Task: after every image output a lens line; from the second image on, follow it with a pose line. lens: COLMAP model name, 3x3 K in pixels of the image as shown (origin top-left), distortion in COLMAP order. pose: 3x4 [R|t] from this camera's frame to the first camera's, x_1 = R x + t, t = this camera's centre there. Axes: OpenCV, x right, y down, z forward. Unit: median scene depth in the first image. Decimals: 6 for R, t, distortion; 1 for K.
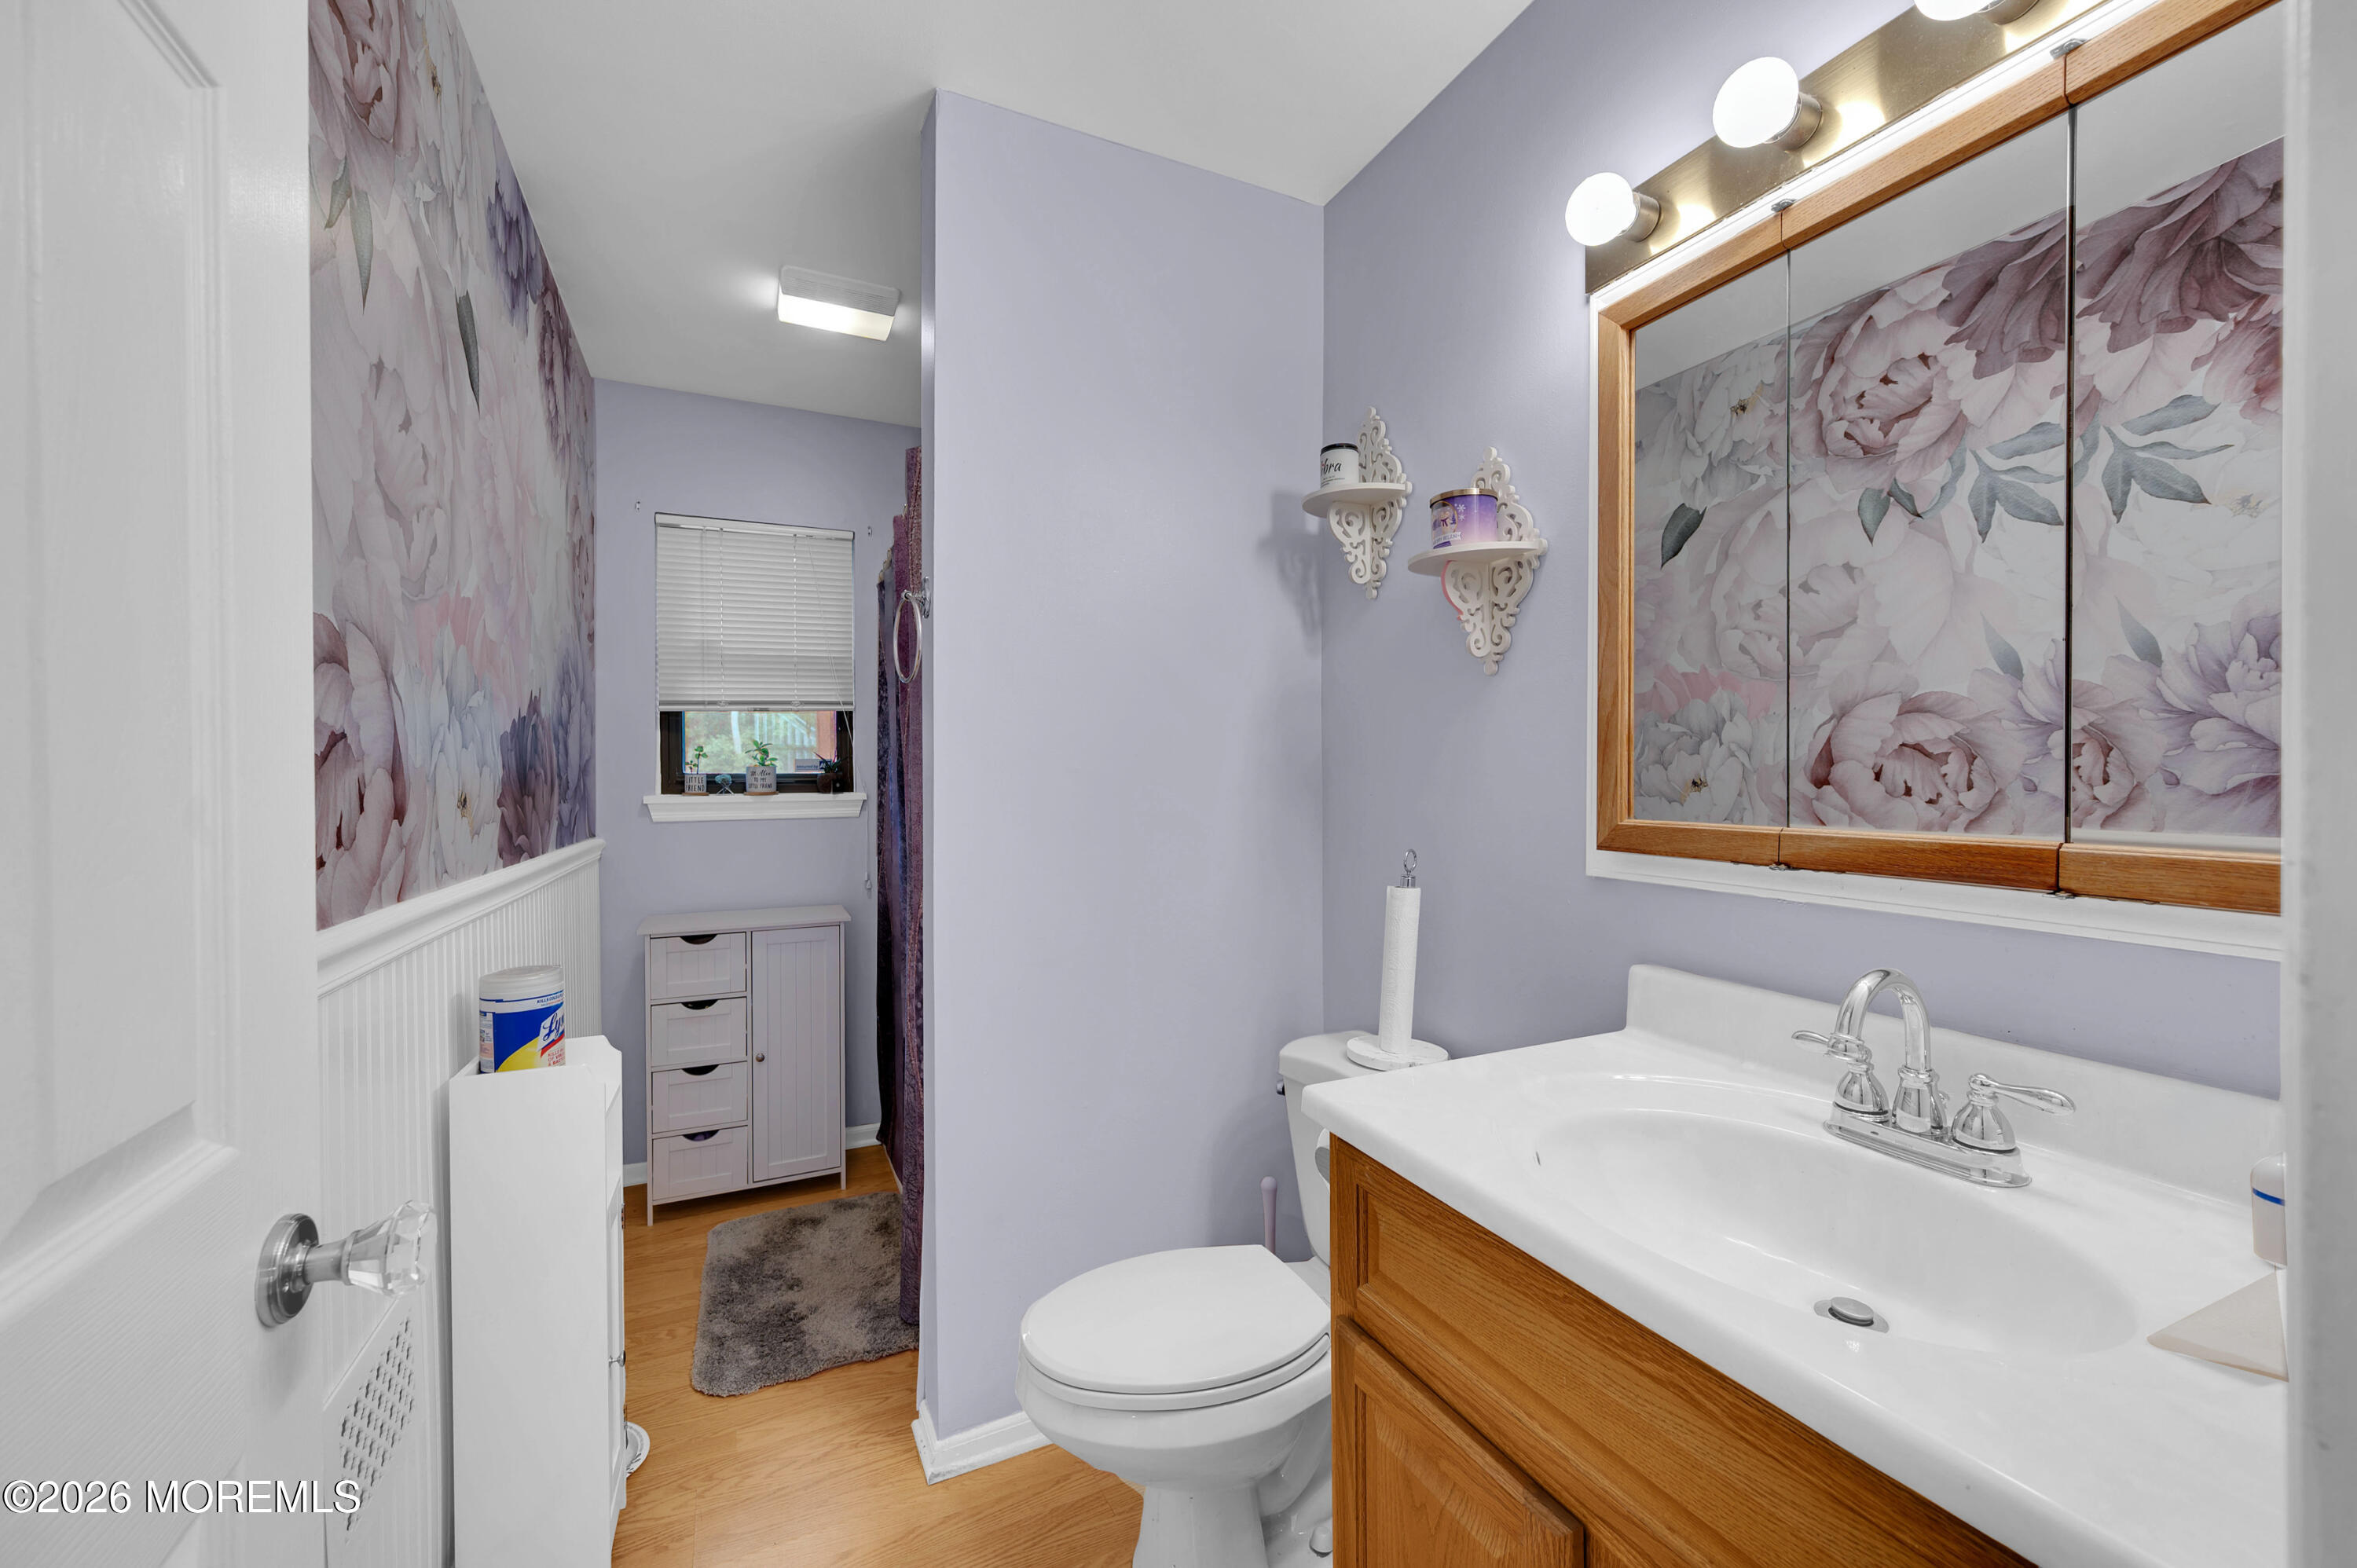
lens RADIAL K [[929.9, 0, 1177.3], [0, 929.9, 790.1], [0, 0, 1]] dist [0.000120, -0.000016]
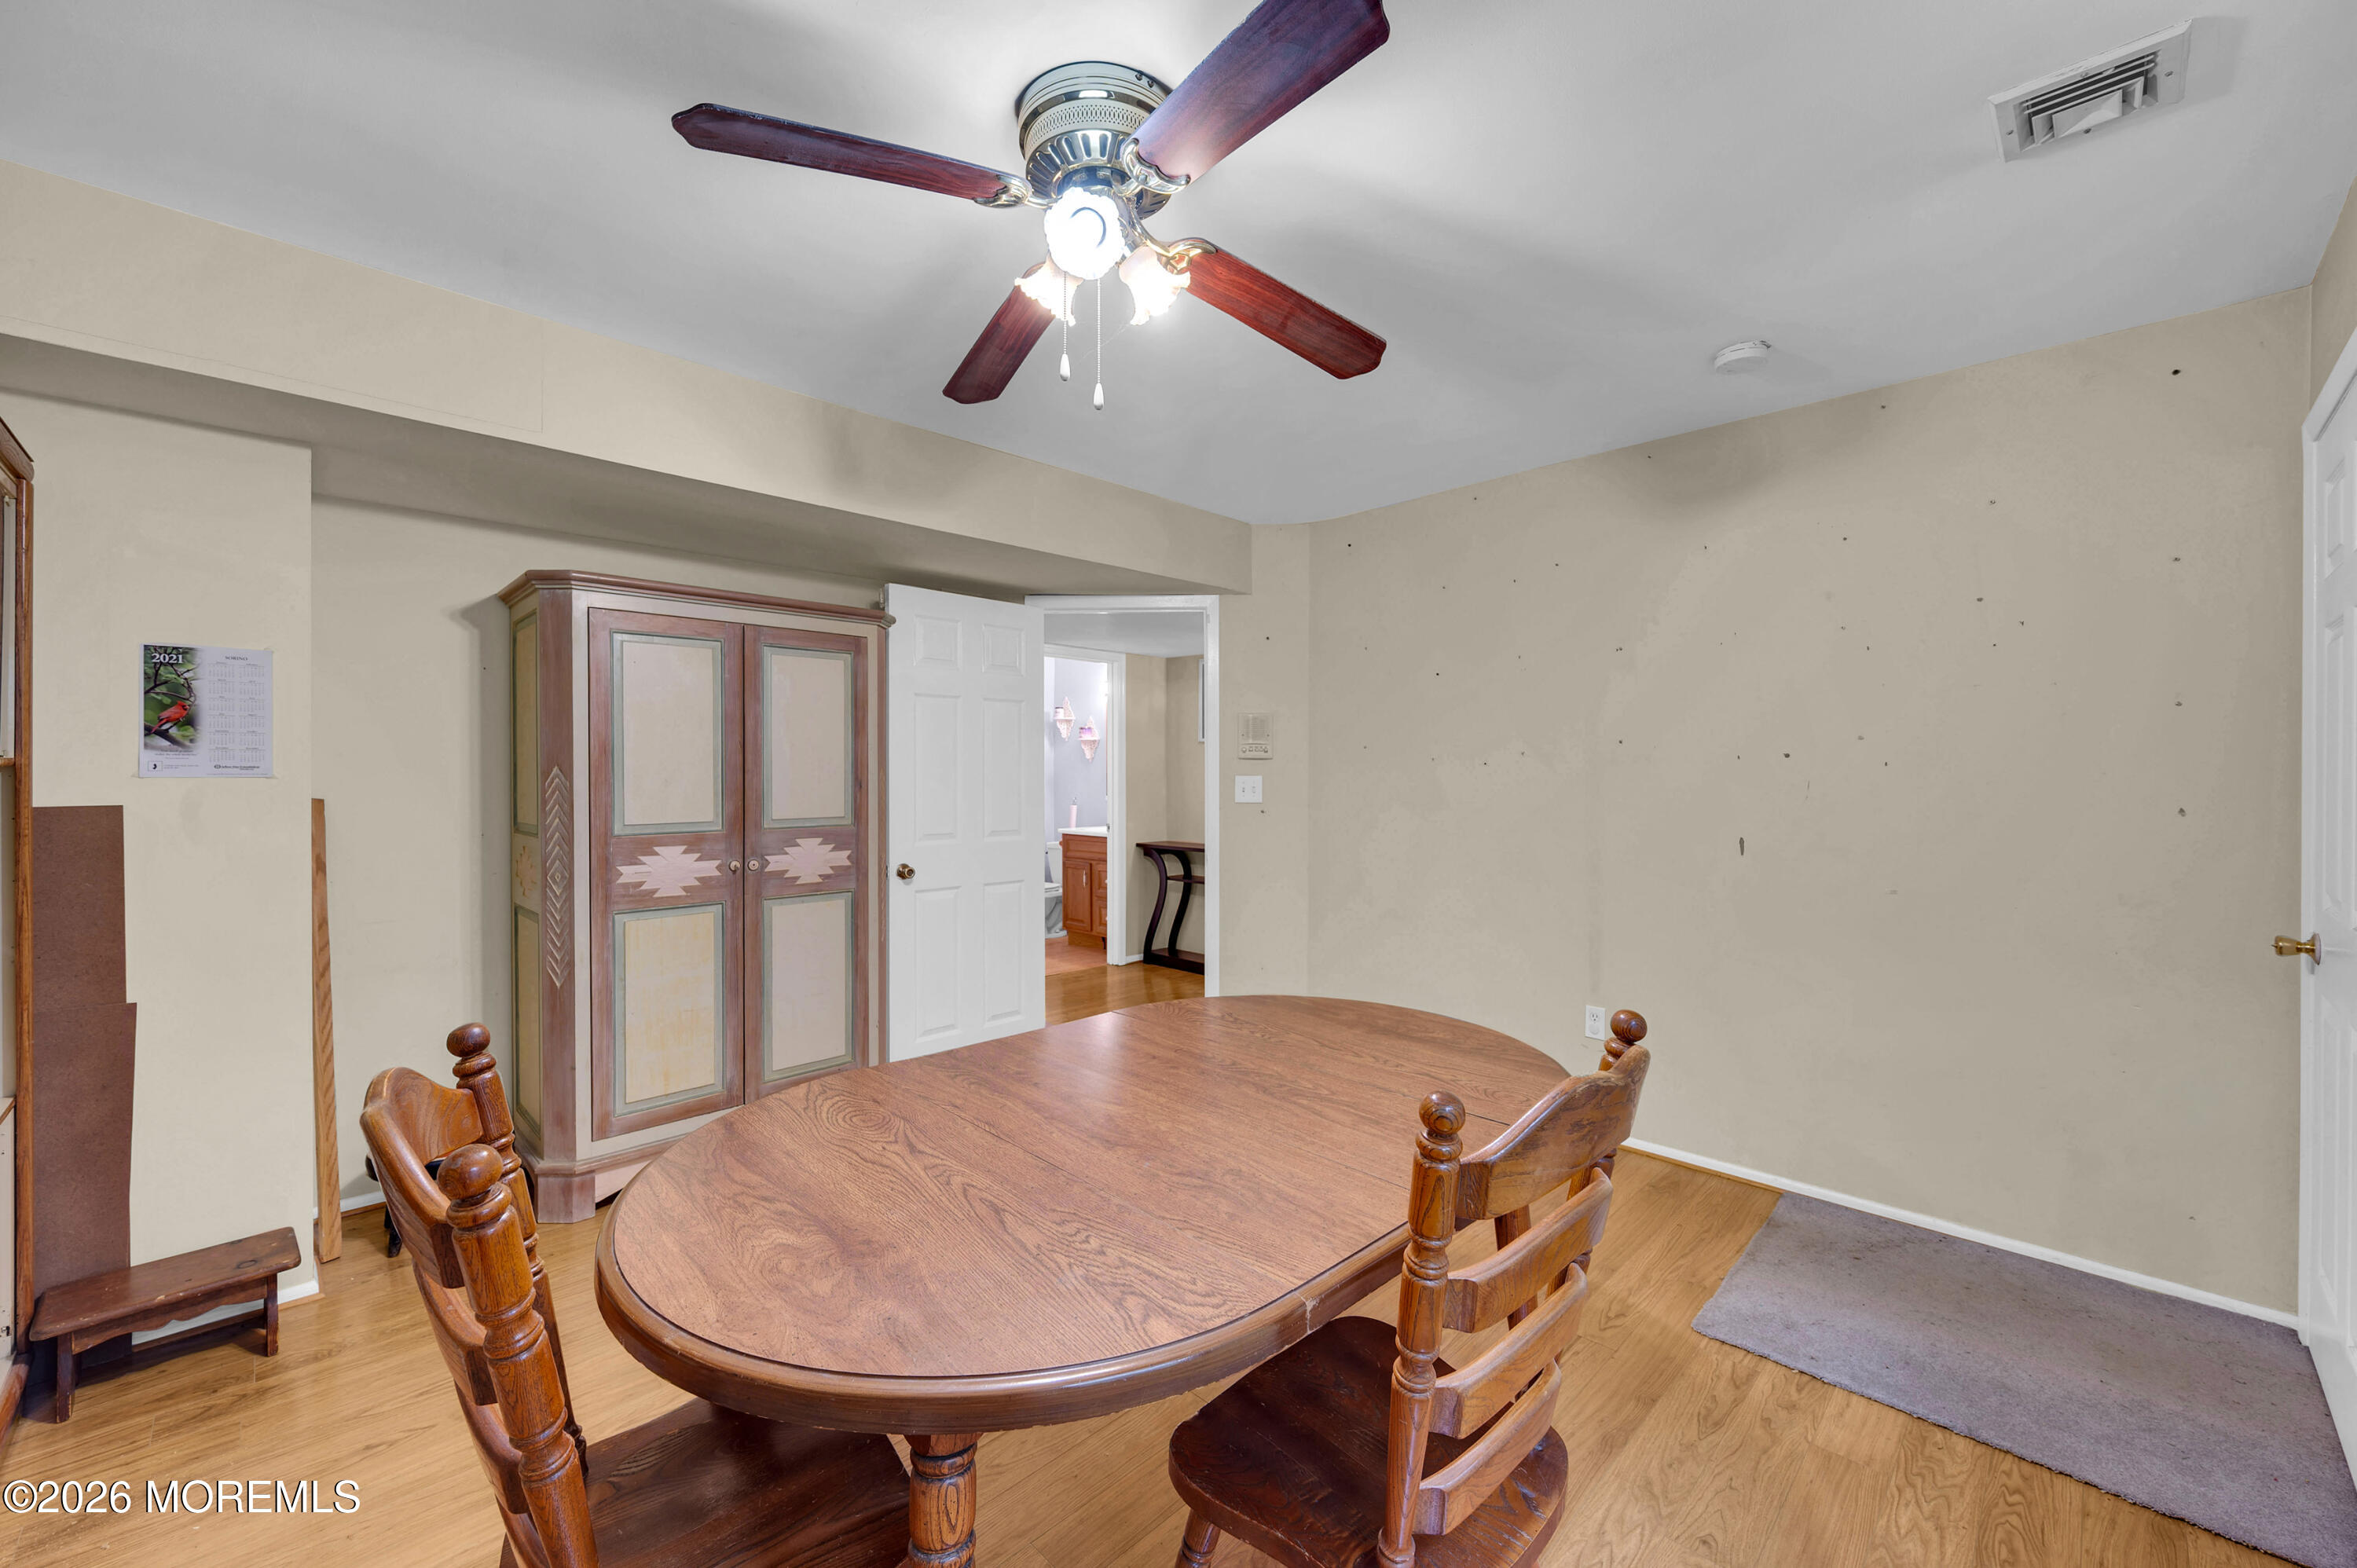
lens RADIAL K [[929.9, 0, 1177.9], [0, 929.9, 775.8], [0, 0, 1]] dist [0.000120, -0.000016]
pose [[0.937857, -0.003425, 0.347004, -0.986487], [0.002872, 0.999994, 0.002107, -0.061240], [-0.347009, -0.000980, 0.937861, -3.970892]]
